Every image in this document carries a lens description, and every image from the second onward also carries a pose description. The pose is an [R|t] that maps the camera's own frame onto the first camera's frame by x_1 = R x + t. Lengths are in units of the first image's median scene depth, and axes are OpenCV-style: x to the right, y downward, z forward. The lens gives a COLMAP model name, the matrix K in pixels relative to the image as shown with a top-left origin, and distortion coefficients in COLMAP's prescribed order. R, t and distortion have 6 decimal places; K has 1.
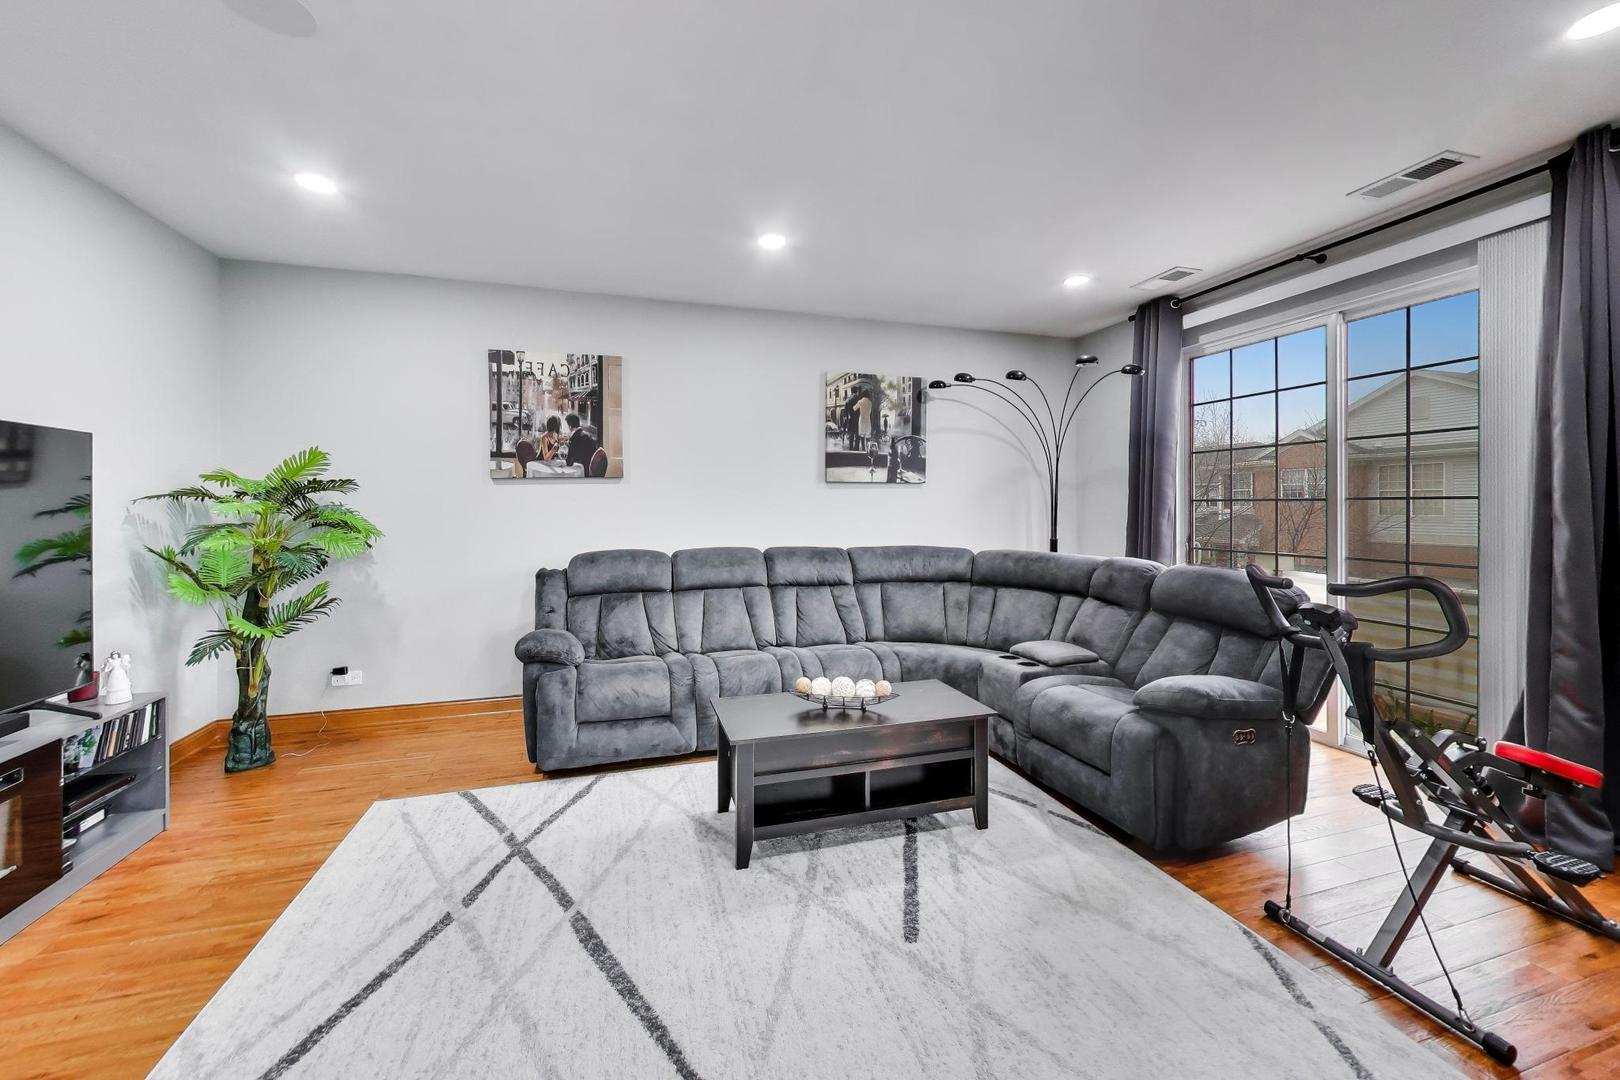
lens RADIAL K [[612.9, 0, 816.2], [0, 612.9, 507.1], [0, 0, 1]] dist [0.000525, 0.000089]
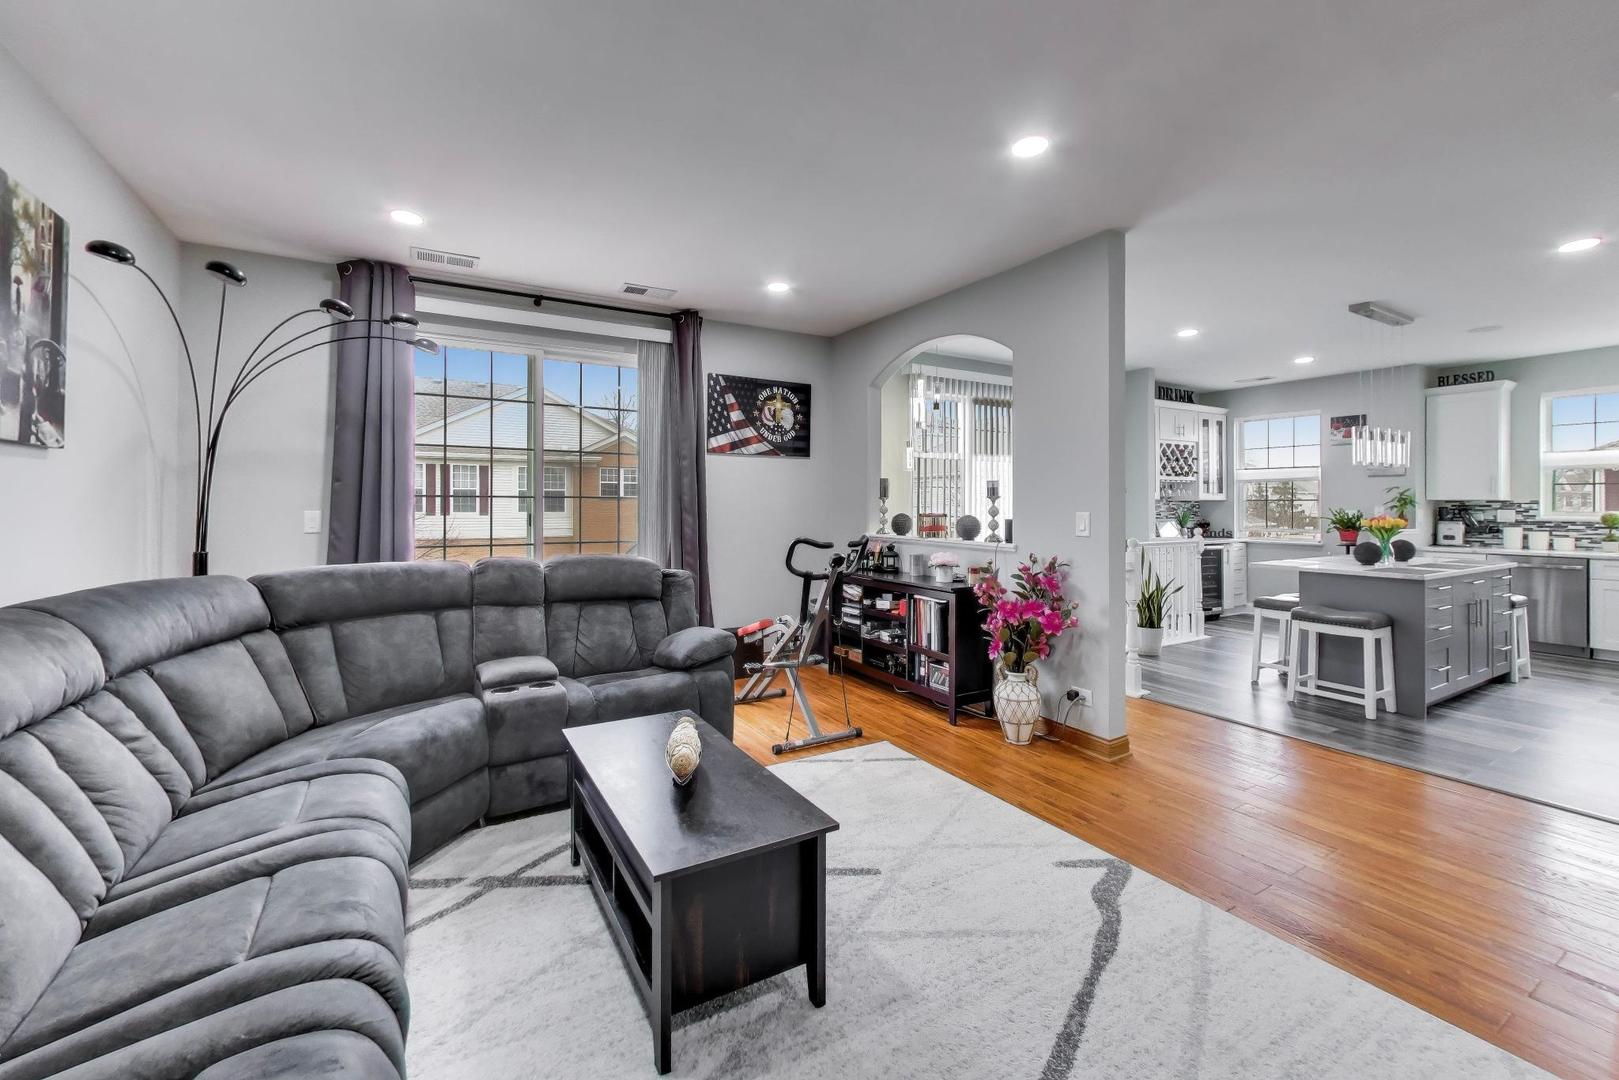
lens RADIAL K [[612.5, 0, 815.7], [0, 612.5, 507.1], [0, 0, 1]] dist [0.000525, 0.000089]
pose [[-0.193885, -0.003928, 0.981016, -0.495915], [-0.003425, 0.999989, 0.003327, 0.001098], [-0.981018, -0.002714, -0.193896, 0.685185]]
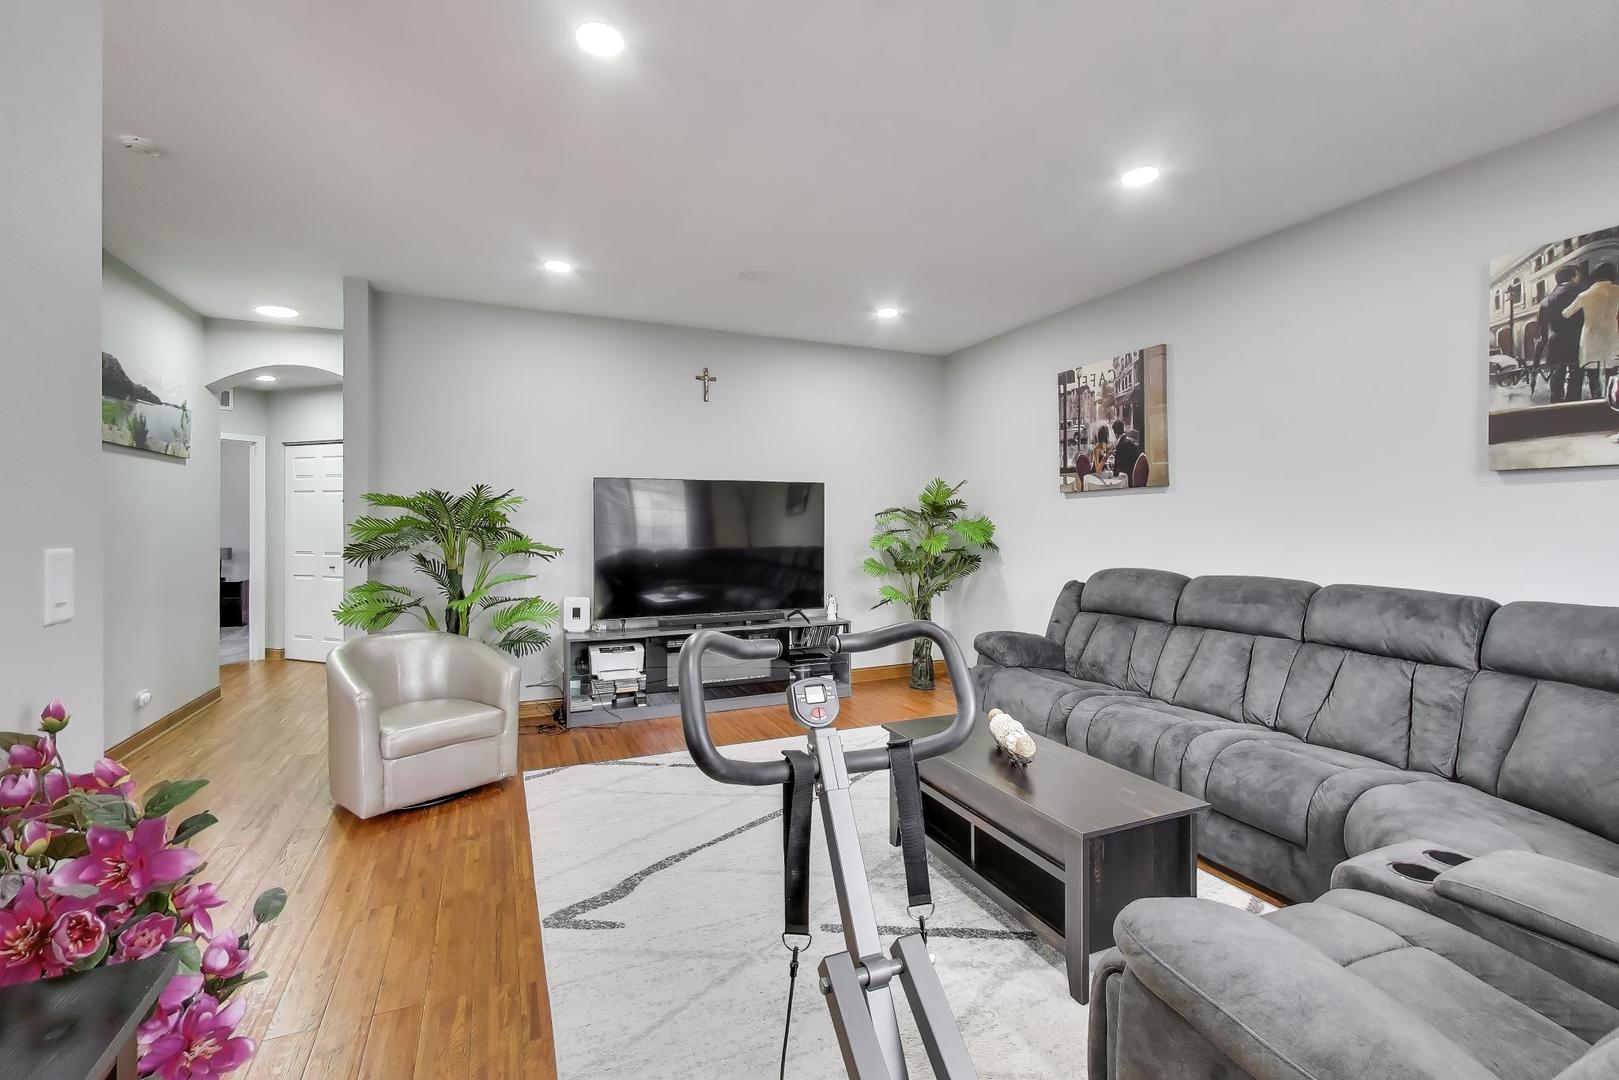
lens RADIAL K [[779.8, 0, 807.3], [0, 779.8, 519.2], [0, 0, 1]] dist [-0.001093, -0.000288]
pose [[0.062891, -0.000273, -0.998020, 0.766708], [0.002288, 0.999997, -0.000129, -0.001941], [0.998018, -0.002275, 0.062892, 0.451456]]
